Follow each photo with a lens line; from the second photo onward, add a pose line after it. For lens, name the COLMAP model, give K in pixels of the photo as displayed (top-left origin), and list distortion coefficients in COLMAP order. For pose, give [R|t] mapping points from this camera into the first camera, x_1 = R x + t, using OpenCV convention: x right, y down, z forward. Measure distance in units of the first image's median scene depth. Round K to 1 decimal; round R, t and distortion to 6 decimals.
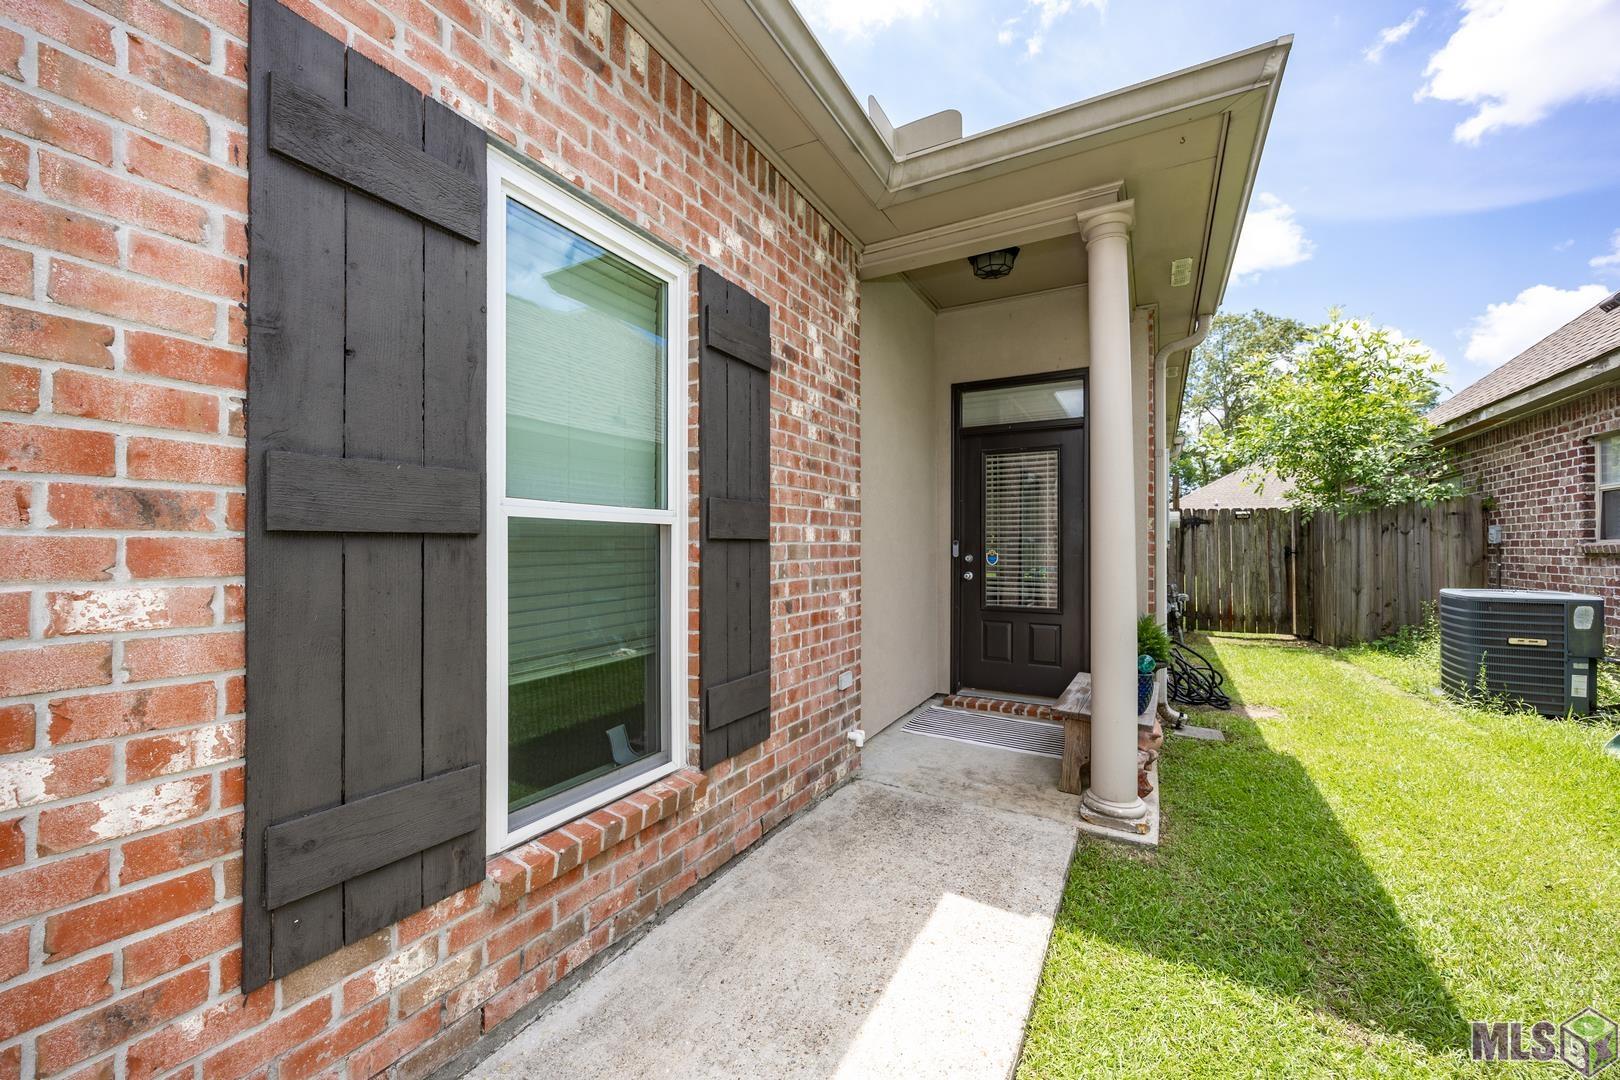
lens RADIAL K [[607.2, 0, 815.4], [0, 607.2, 547.4], [0, 0, 1]] dist [-0.001183, -0.000896]
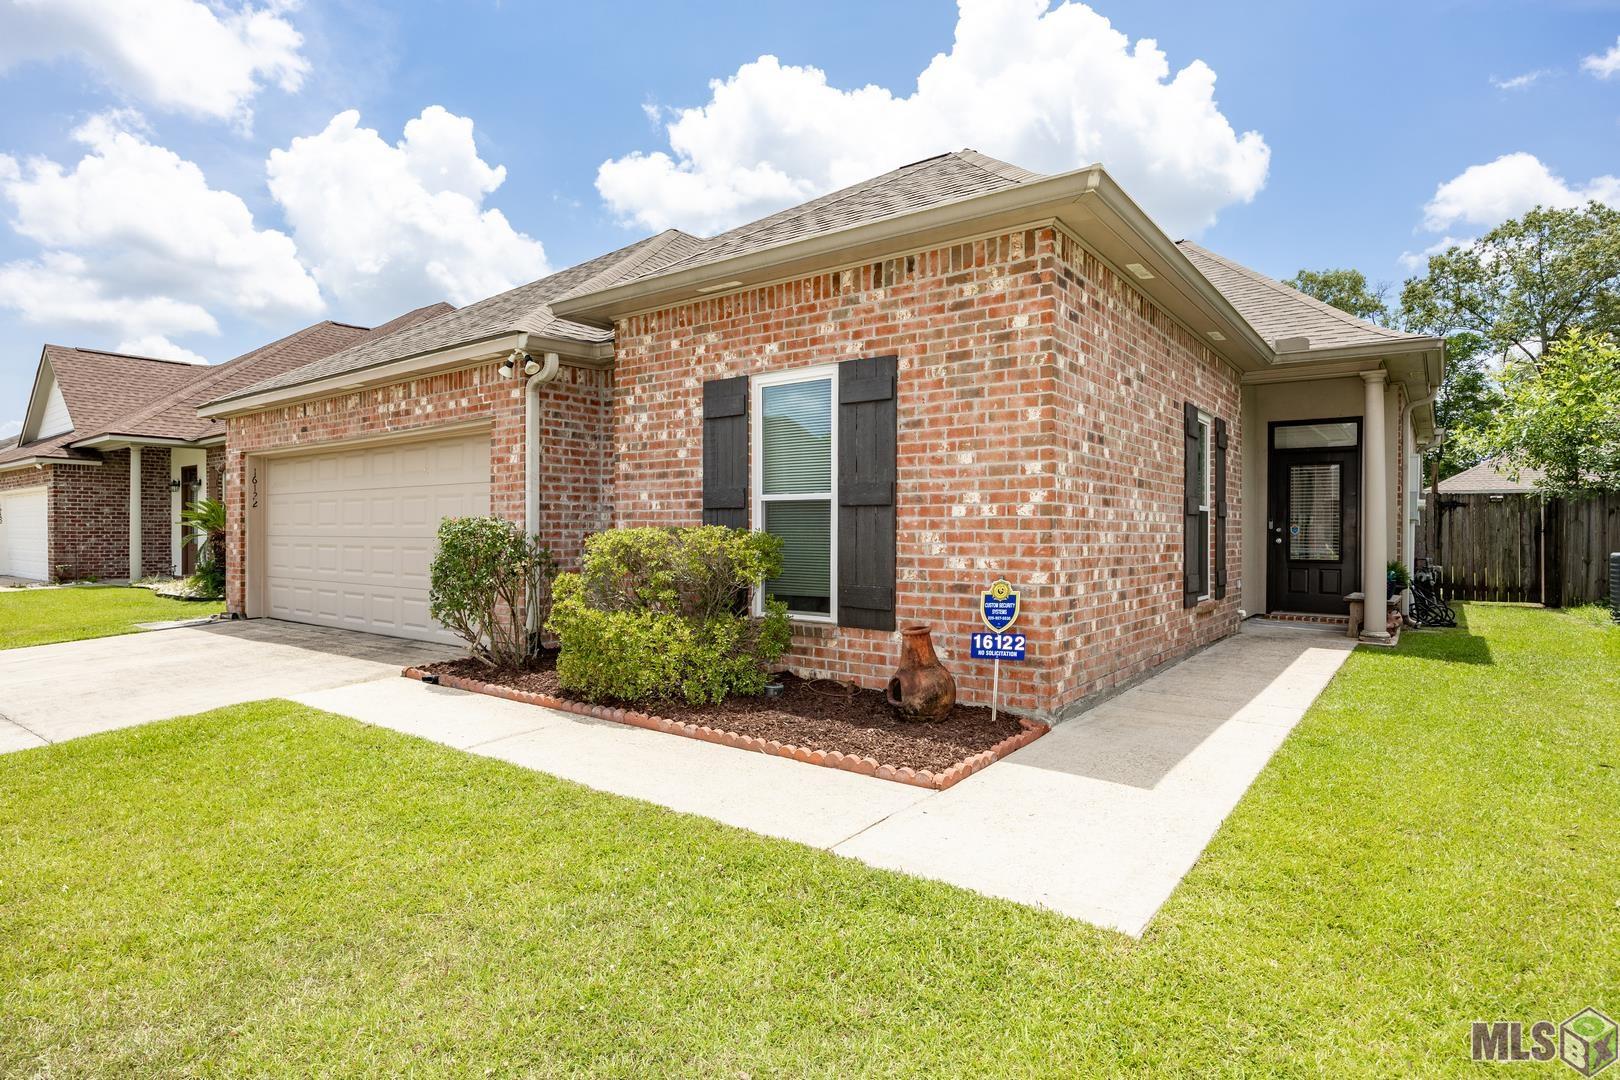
lens RADIAL K [[841.4, 0, 807.4], [0, 841.4, 536.5], [0, 0, 1]] dist [-0.012596, 0.001467]
pose [[0.990282, 0.006009, -0.138942, -0.436302], [-0.005337, 0.999972, 0.005212, 0.019443], [0.138970, -0.004420, 0.990287, -0.886591]]
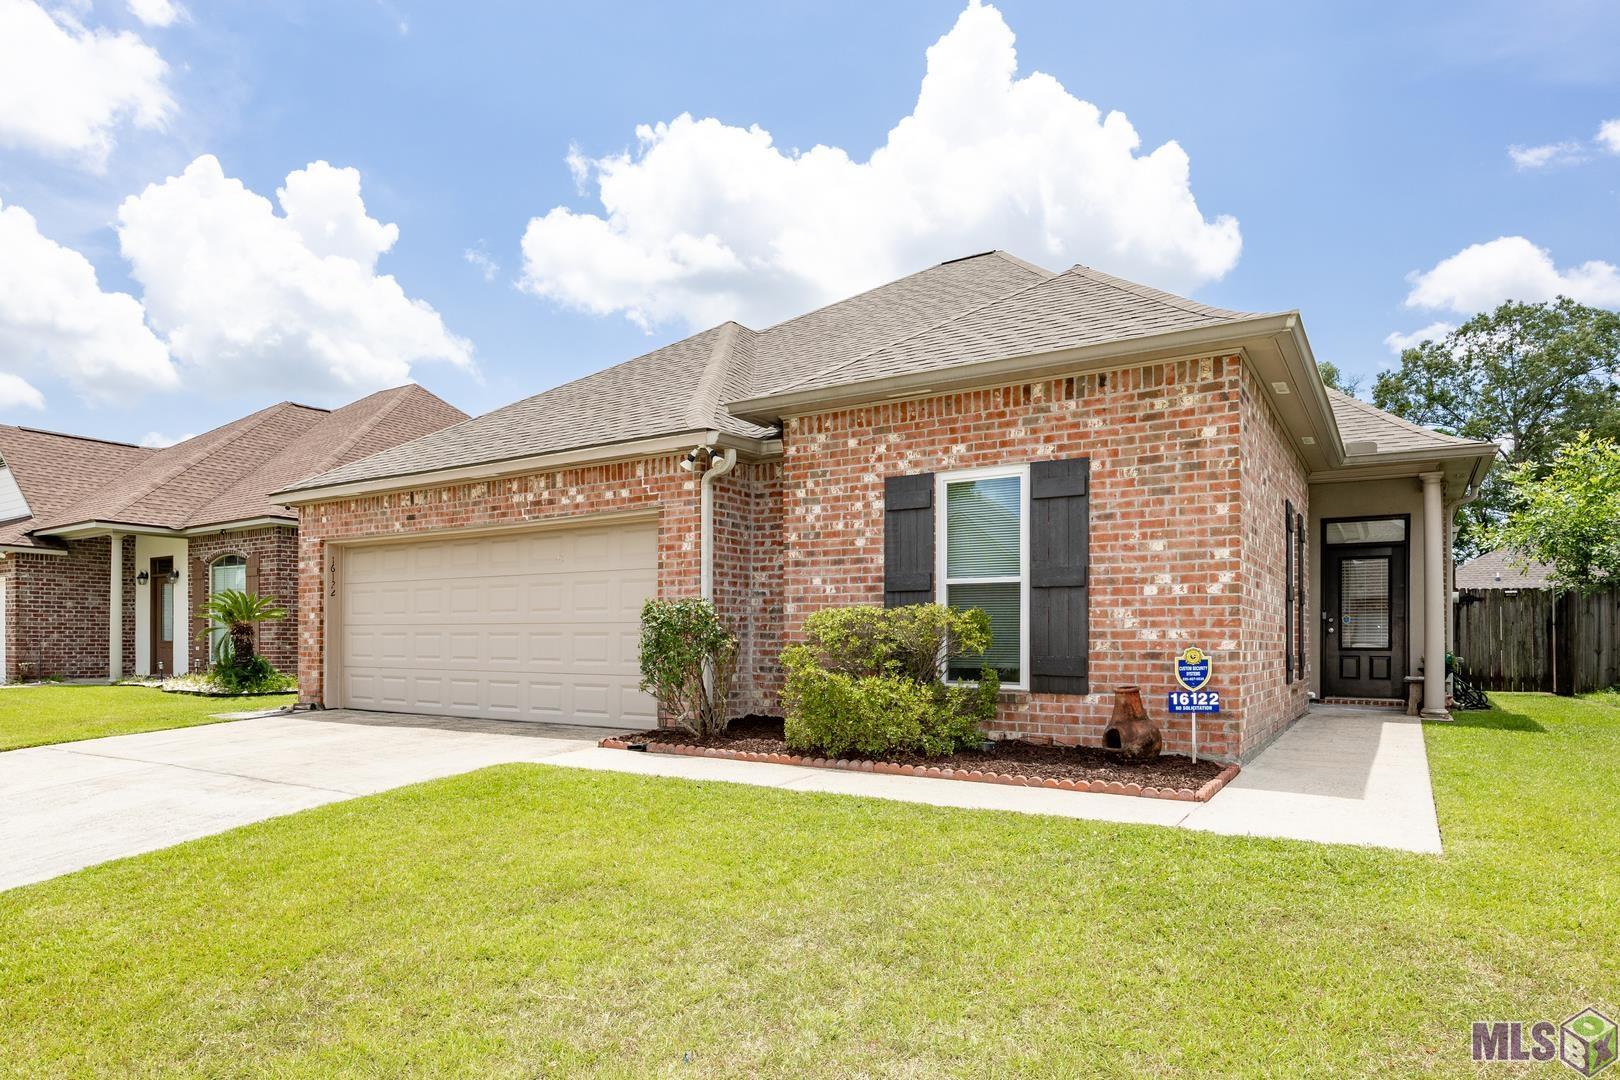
lens RADIAL K [[930.2, 0, 793.8], [0, 930.2, 632.9], [0, 0, 1]] dist [-0.003667, -0.001446]
pose [[0.997461, 0.004410, -0.071080, -0.692902], [-0.004826, 0.999972, -0.005682, 0.049789], [0.071052, 0.006011, 0.997454, -1.112133]]
